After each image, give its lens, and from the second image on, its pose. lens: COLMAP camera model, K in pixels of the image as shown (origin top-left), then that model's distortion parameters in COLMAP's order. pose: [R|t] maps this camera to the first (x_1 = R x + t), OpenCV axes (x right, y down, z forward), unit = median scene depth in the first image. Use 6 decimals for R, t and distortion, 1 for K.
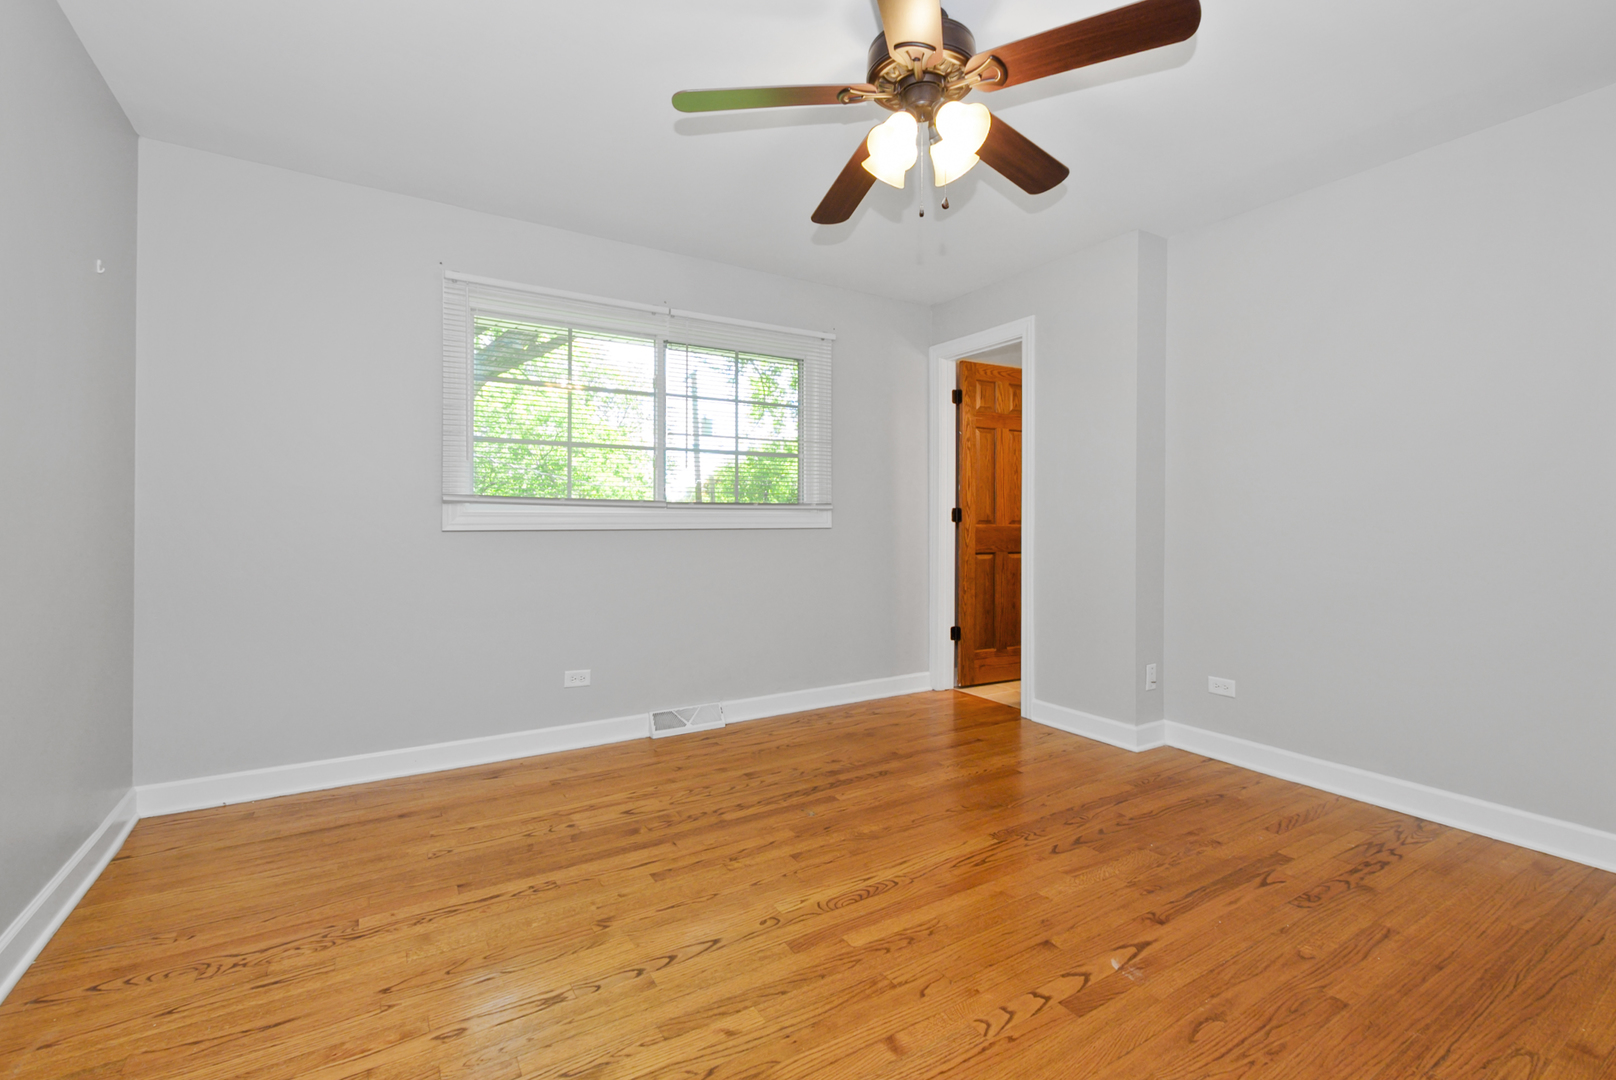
lens RADIAL K [[719.9, 0, 813.3], [0, 719.9, 554.0], [0, 0, 1]] dist [0.019190, -0.010948]
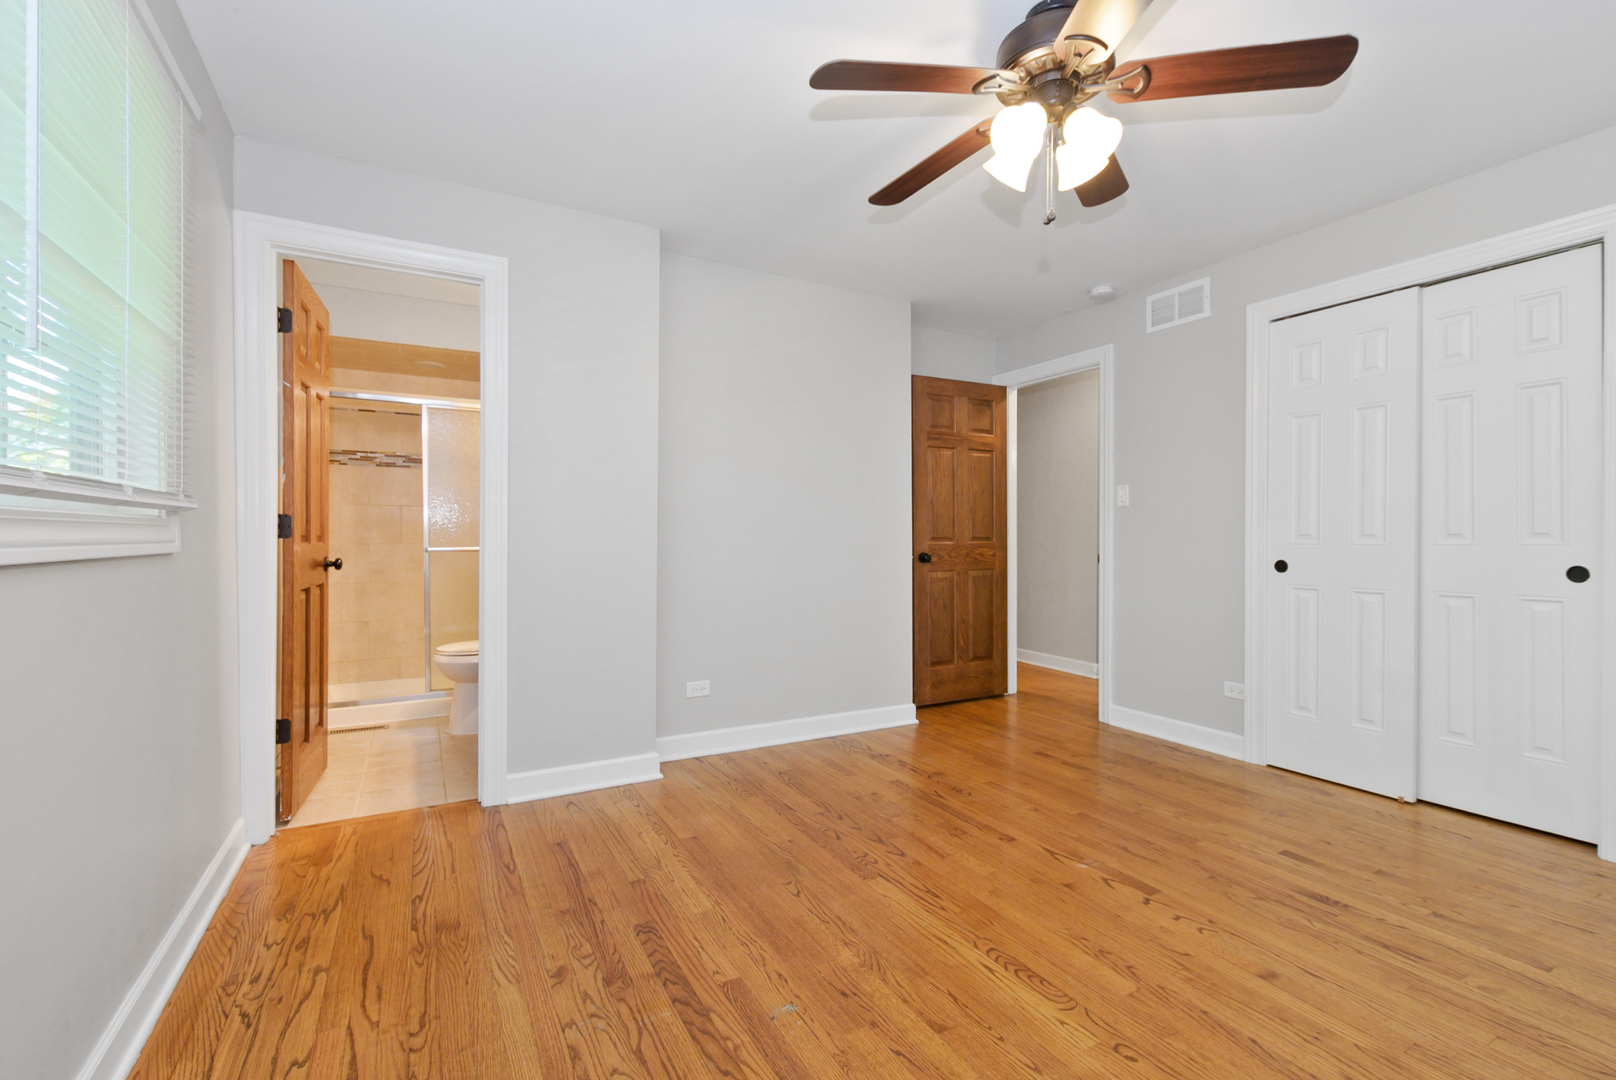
lens RADIAL K [[712.7, 0, 820.4], [0, 712.7, 547.8], [0, 0, 1]] dist [0.013350, -0.006586]
pose [[0.042673, -0.015972, 0.998961, -0.653077], [0.045057, 0.998886, 0.014047, -0.047069], [-0.998073, 0.044410, 0.043345, 0.991629]]
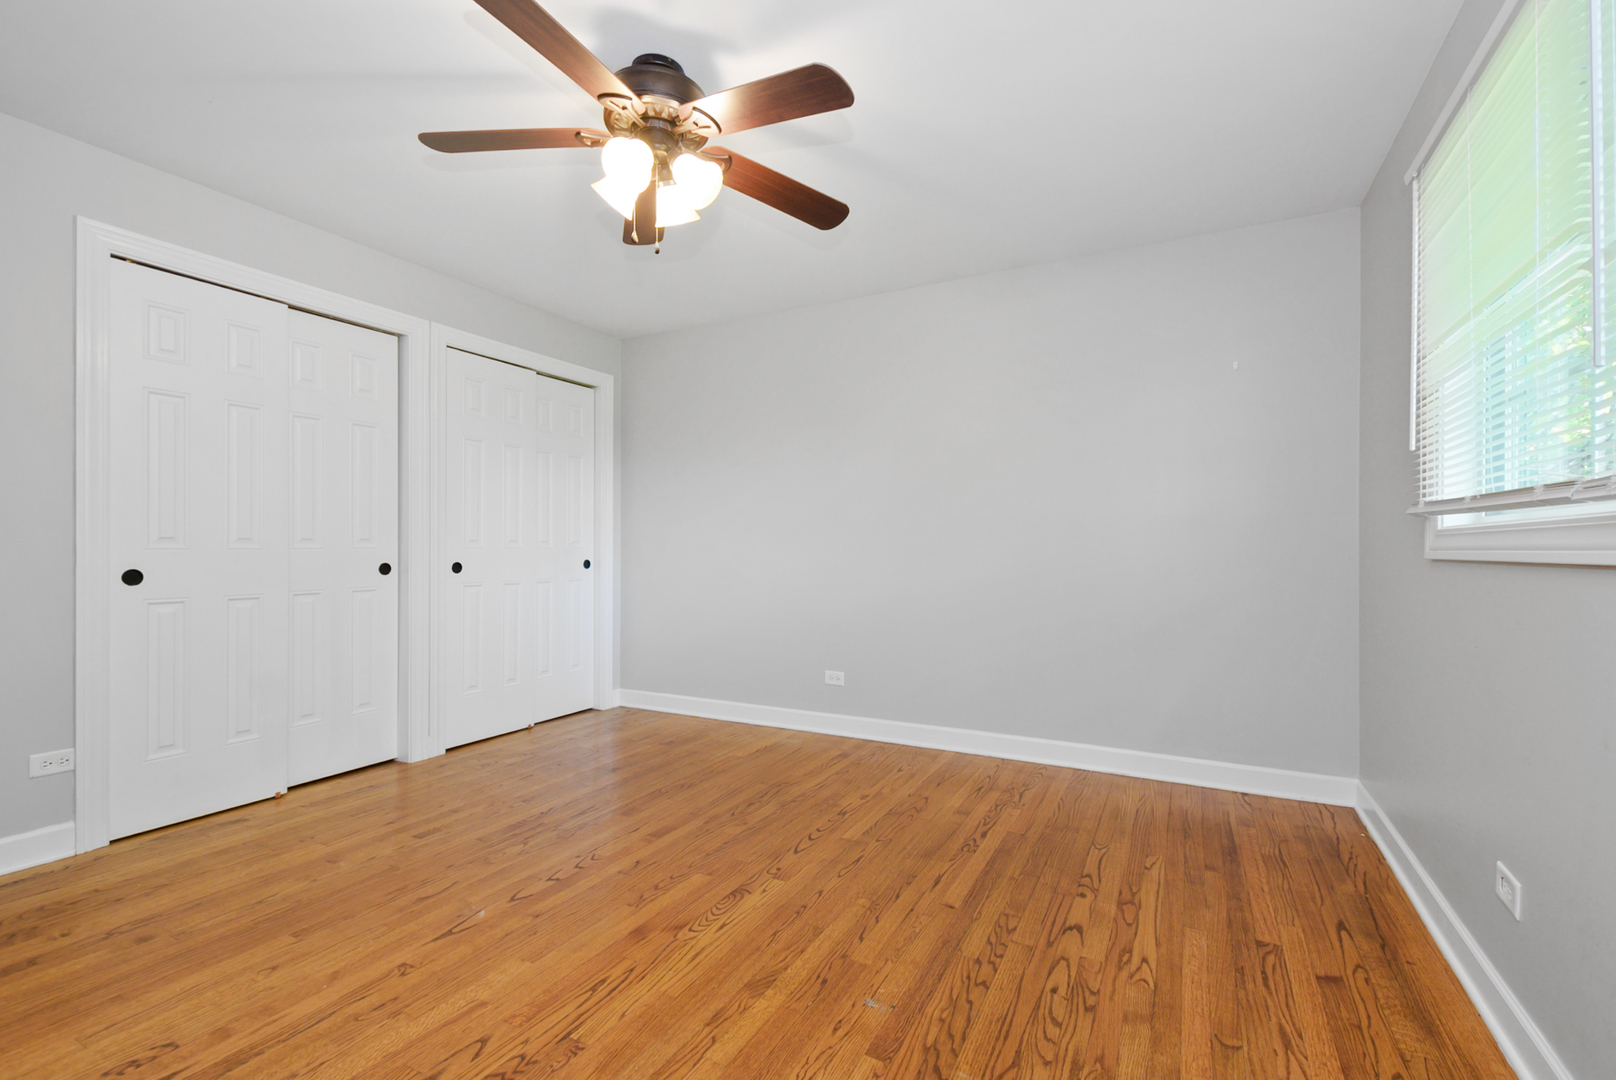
lens RADIAL K [[712.7, 0, 820.4], [0, 712.7, 547.8], [0, 0, 1]] dist [0.013350, -0.006586]
pose [[-0.859593, -0.003042, -0.510969, 0.382194], [-0.027017, 0.998854, 0.039503, -0.066150], [0.510264, 0.047762, -0.858691, 1.597458]]
